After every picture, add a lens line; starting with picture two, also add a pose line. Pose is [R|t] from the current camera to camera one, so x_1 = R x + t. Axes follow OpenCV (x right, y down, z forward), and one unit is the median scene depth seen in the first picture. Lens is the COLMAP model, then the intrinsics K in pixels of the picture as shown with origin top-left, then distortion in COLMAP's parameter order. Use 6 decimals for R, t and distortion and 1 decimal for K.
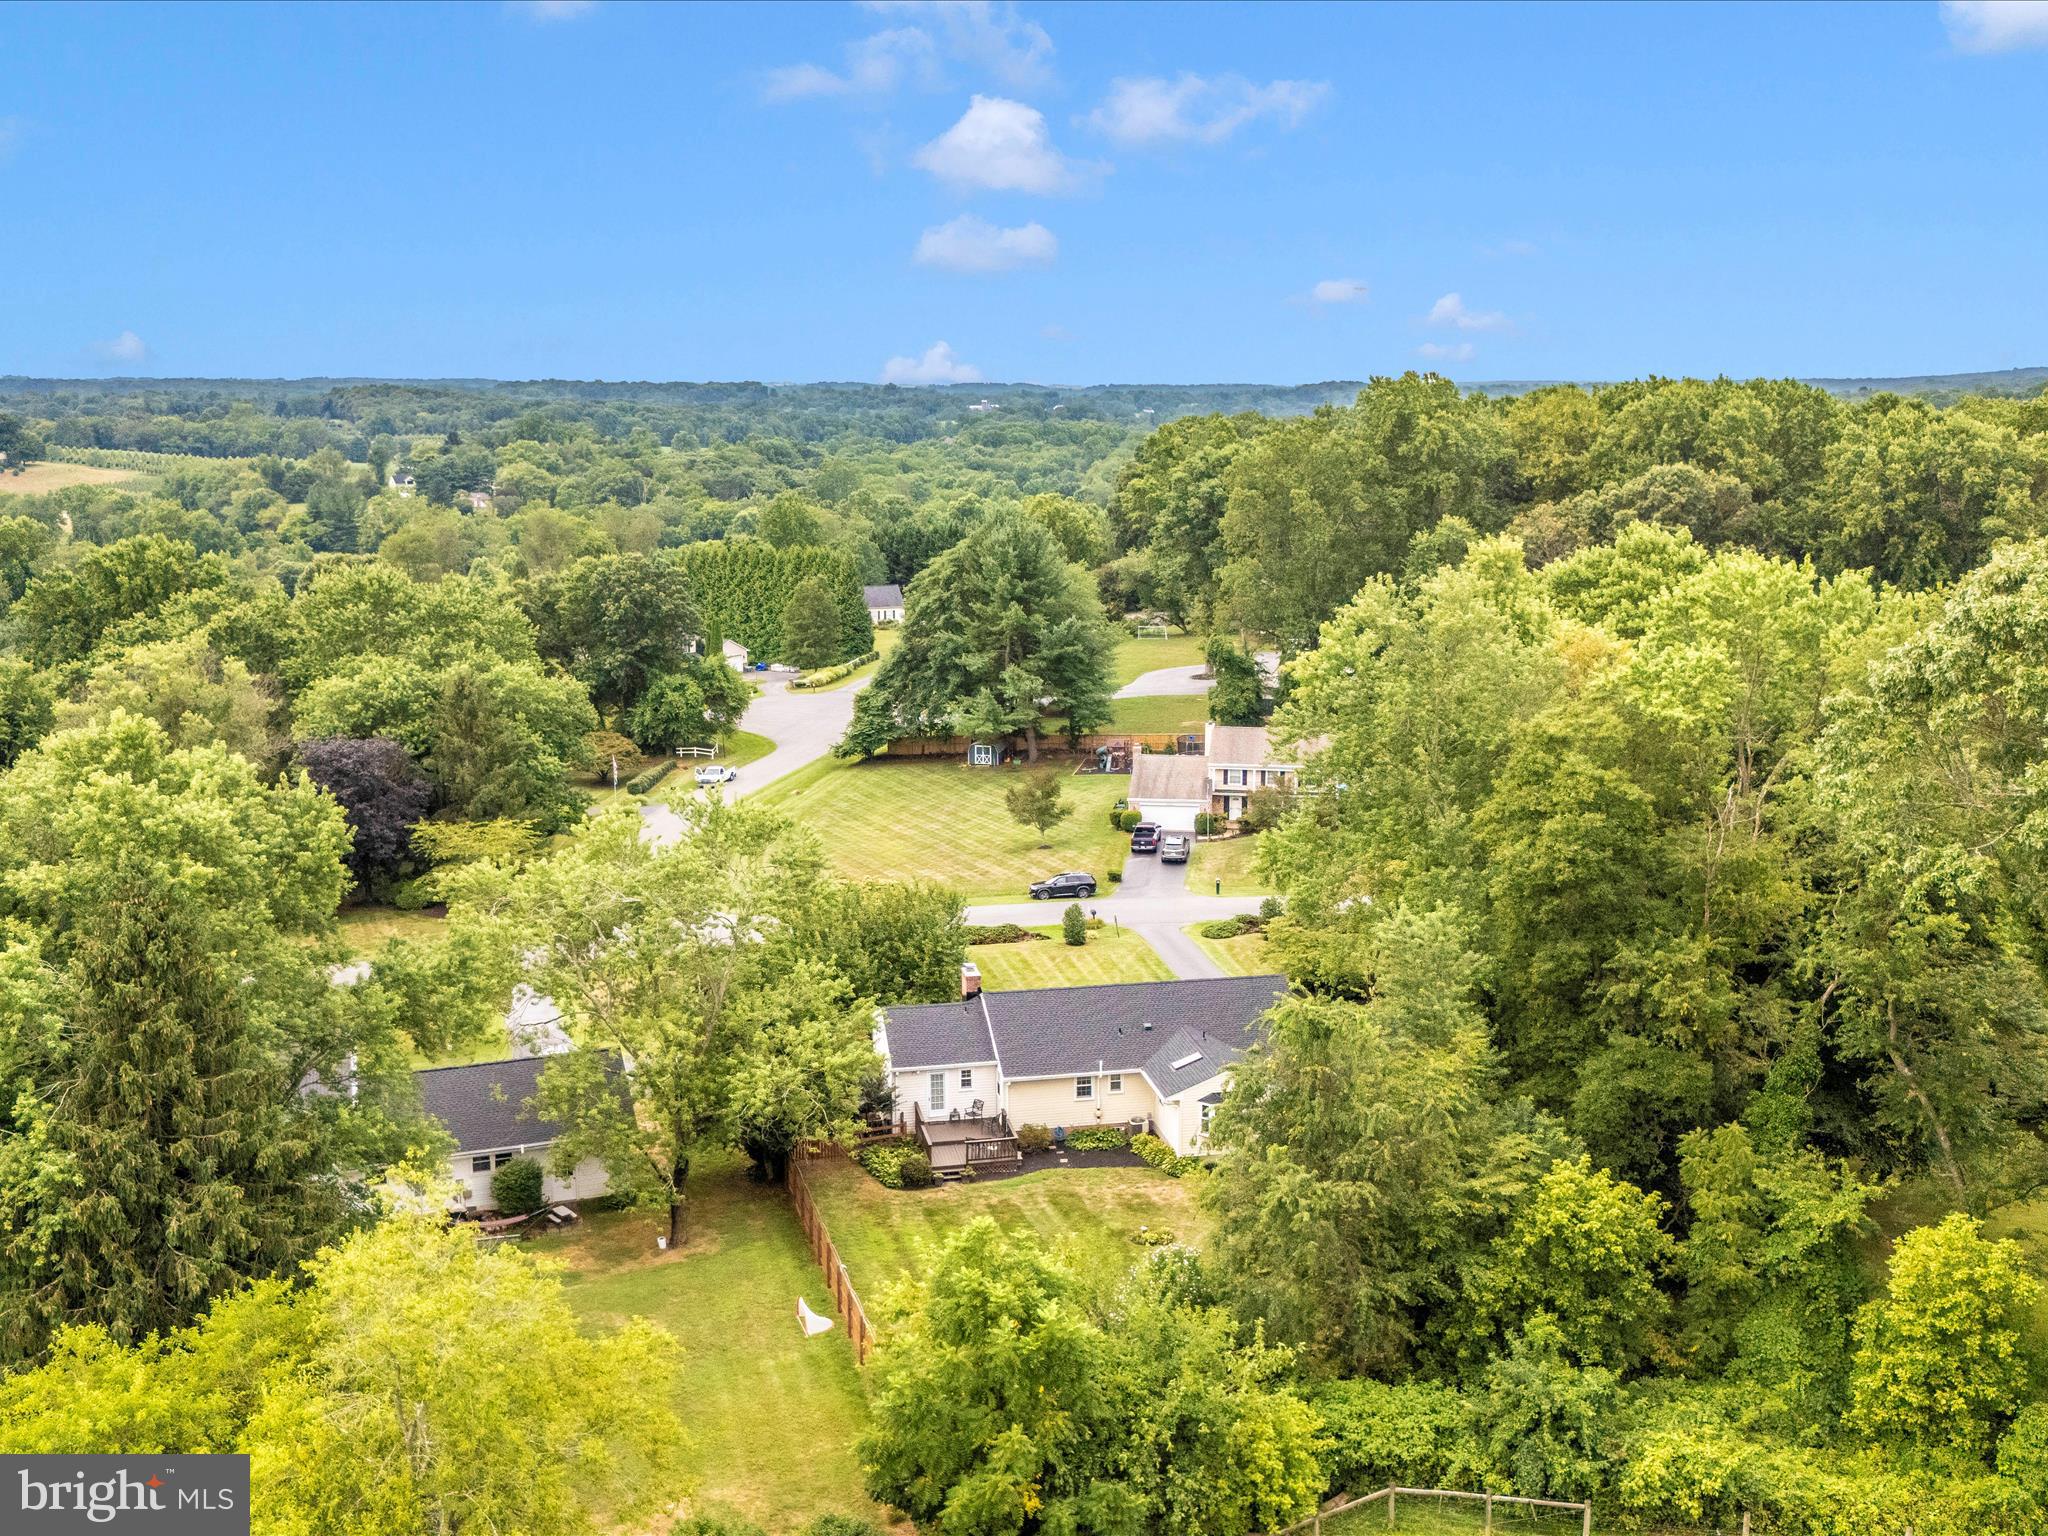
lens RADIAL K [[1991.7, 0, 1024.0], [0, 1991.7, 768.0], [0, 0, 1]] dist [0.146380, -0.398552]
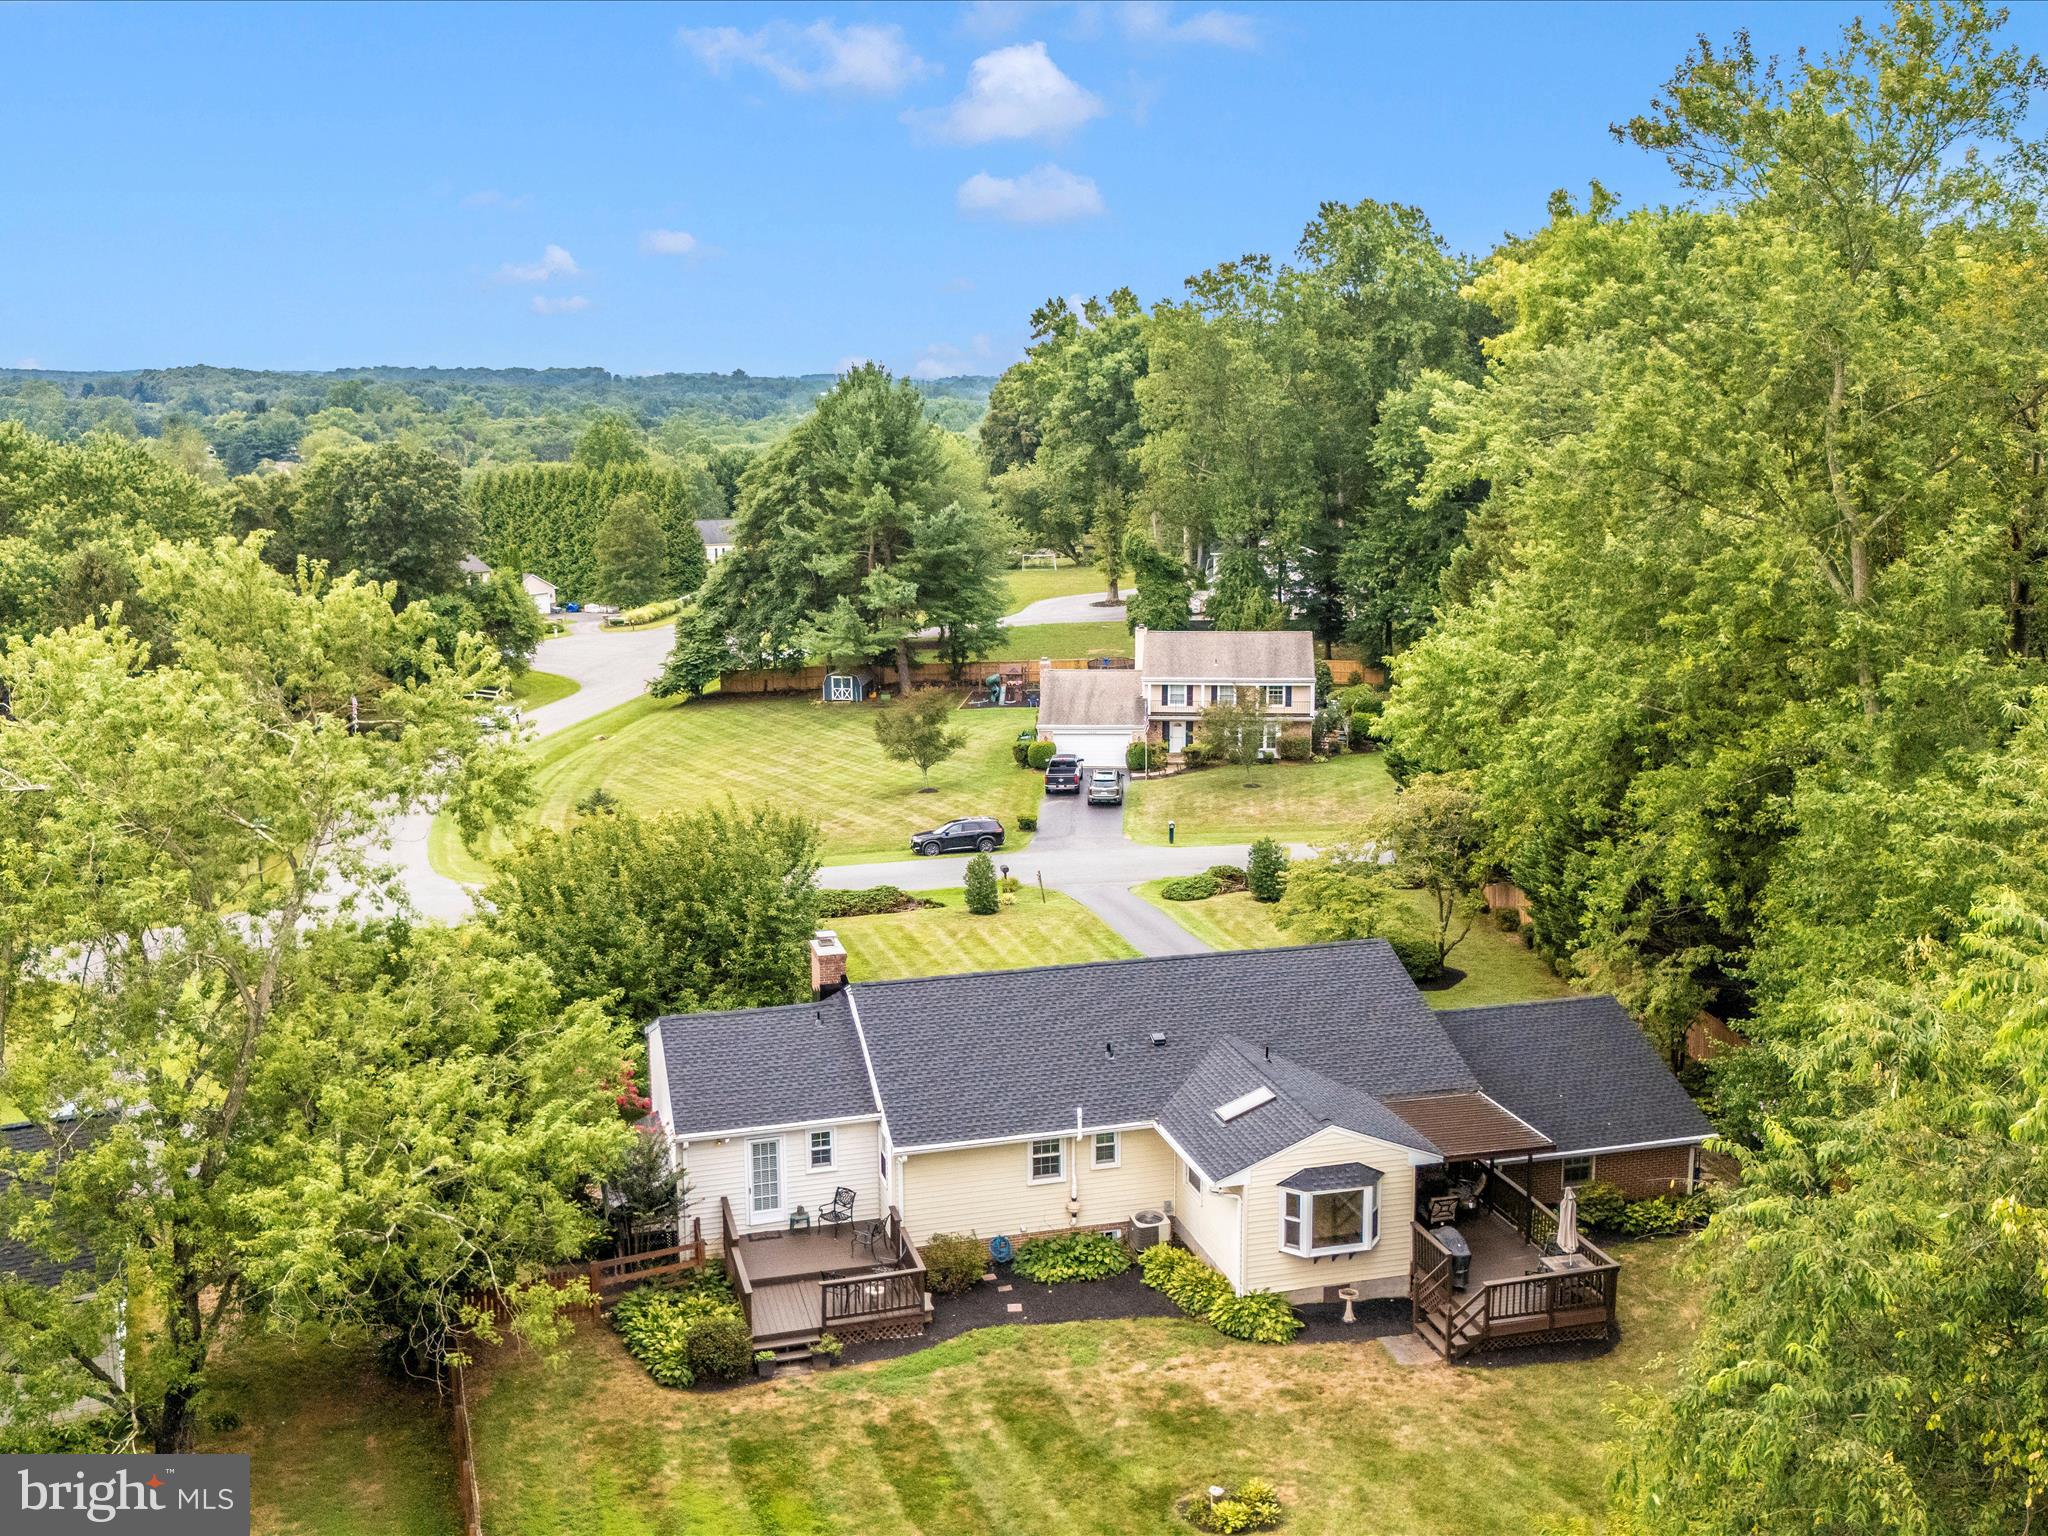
lens RADIAL K [[1991.7, 0, 1024.0], [0, 1991.7, 768.0], [0, 0, 1]] dist [0.146380, -0.398552]
pose [[0.997371, -0.016867, 0.070478, -0.005937], [0.016720, 0.999857, 0.002671, 0.029367], [-0.070513, -0.001486, 0.997510, 0.251918]]
